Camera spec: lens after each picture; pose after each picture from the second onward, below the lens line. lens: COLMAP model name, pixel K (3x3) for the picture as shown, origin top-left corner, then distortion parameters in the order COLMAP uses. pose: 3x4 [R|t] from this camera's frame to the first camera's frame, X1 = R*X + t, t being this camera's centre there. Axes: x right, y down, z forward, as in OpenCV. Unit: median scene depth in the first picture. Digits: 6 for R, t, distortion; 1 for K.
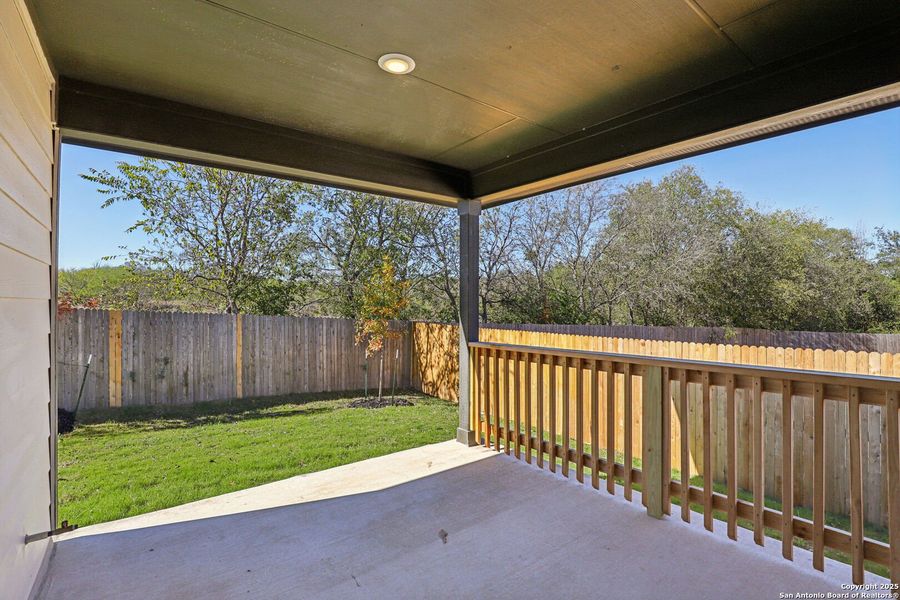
lens RADIAL K [[411.3, 0, 456.7], [0, 411.3, 298.8], [0, 0, 1]] dist [-0.023352, 0.000007]
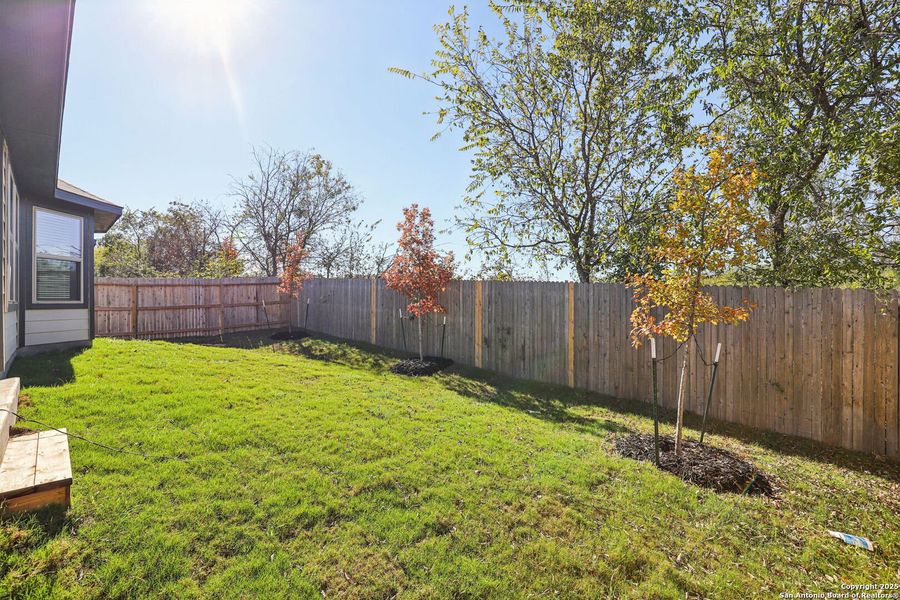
lens RADIAL K [[411.3, 0, 454.3], [0, 411.3, 300.5], [0, 0, 1]] dist [-0.023352, 0.000007]
pose [[0.123149, -0.000231, -0.992388, 0.257622], [0.021848, 0.999758, 0.002479, 0.076589], [0.992148, -0.021987, 0.123124, 0.769990]]
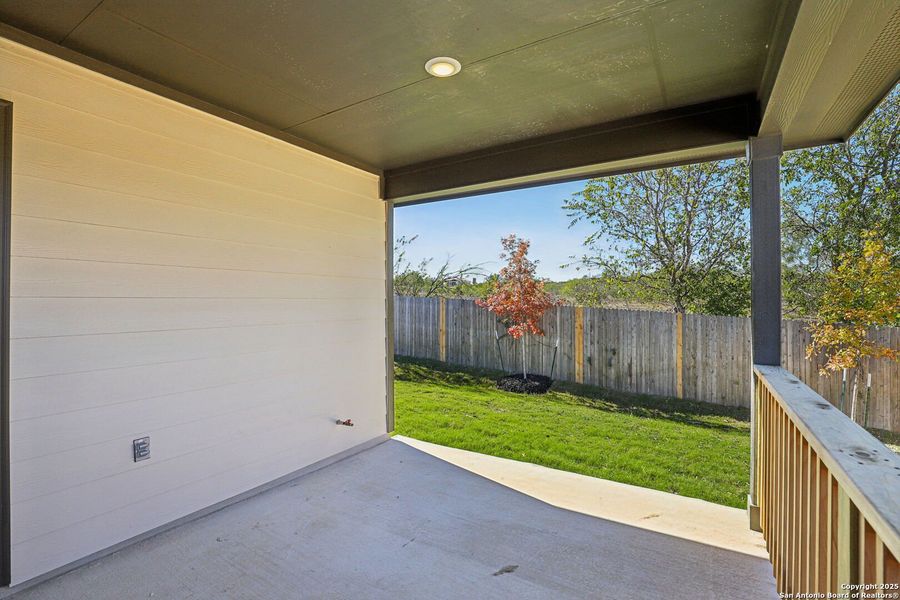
lens RADIAL K [[411.3, 0, 457.1], [0, 411.3, 295.6], [0, 0, 1]] dist [-0.023352, 0.000007]
pose [[0.365831, -0.012745, -0.930594, 0.208333], [0.008886, 0.999908, -0.010201, 0.002509], [0.930639, -0.004537, 0.365911, 0.167633]]
